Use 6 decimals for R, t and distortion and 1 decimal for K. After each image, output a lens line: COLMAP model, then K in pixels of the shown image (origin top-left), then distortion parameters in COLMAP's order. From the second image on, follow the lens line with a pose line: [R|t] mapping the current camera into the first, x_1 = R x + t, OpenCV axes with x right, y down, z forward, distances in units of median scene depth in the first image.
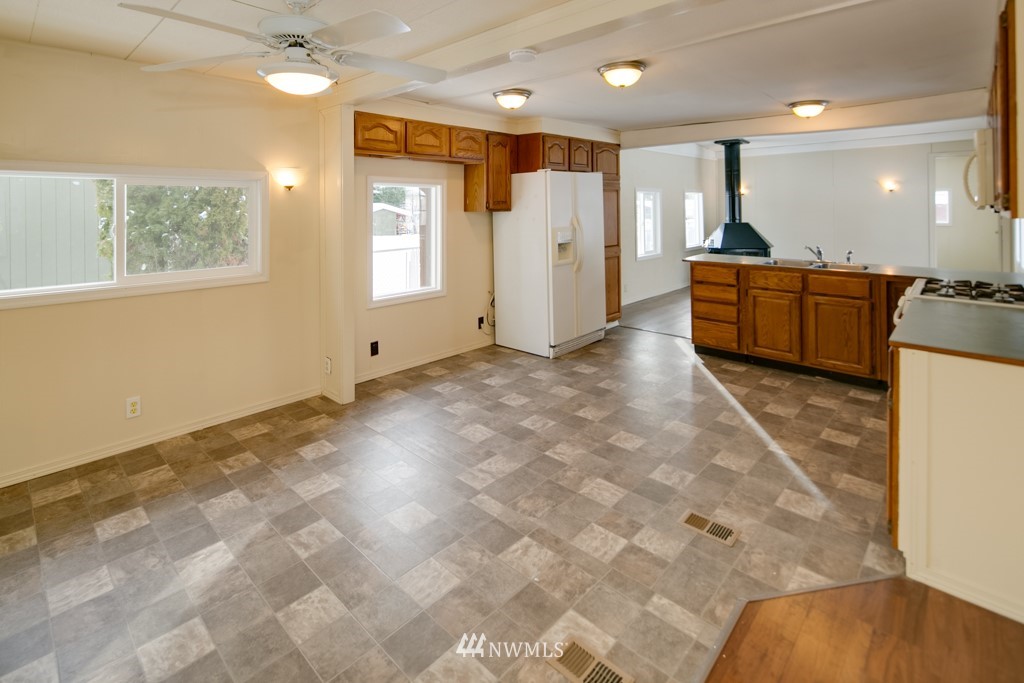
lens RADIAL K [[491.9, 0, 496.9], [0, 491.9, 208.7], [0, 0, 1]] dist [0.004214, -0.003515]
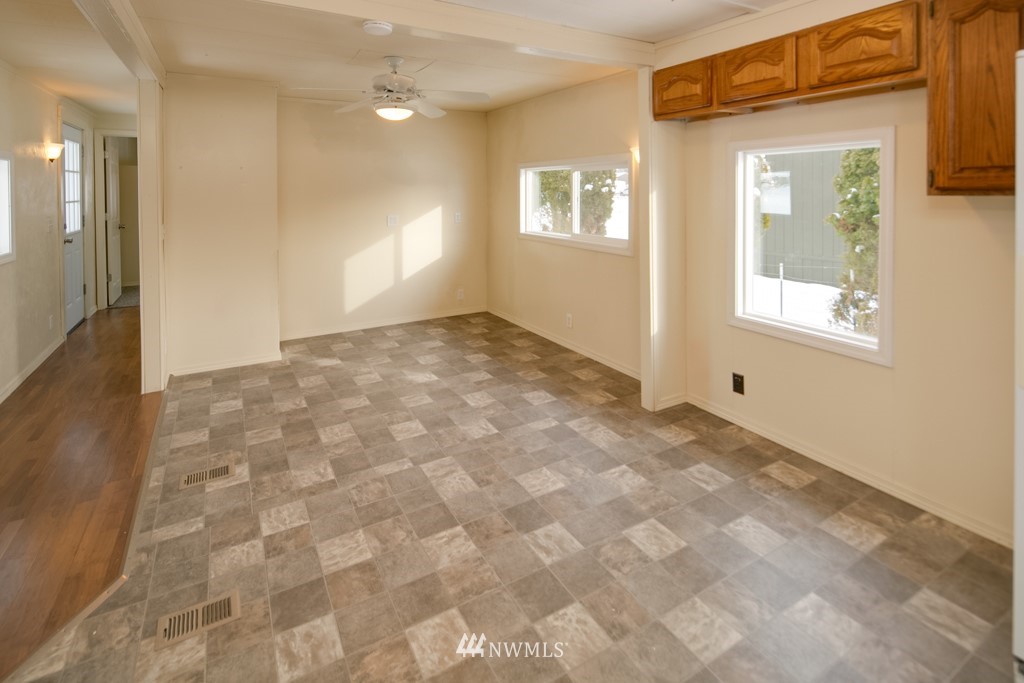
lens RADIAL K [[491.9, 0, 498.6], [0, 491.9, 200.0], [0, 0, 1]] dist [0.004214, -0.003515]
pose [[-0.286407, 0.025467, -0.957769, 0.935411], [0.002440, 0.999663, 0.025851, -0.002096], [0.958105, 0.005067, -0.286373, 1.543001]]
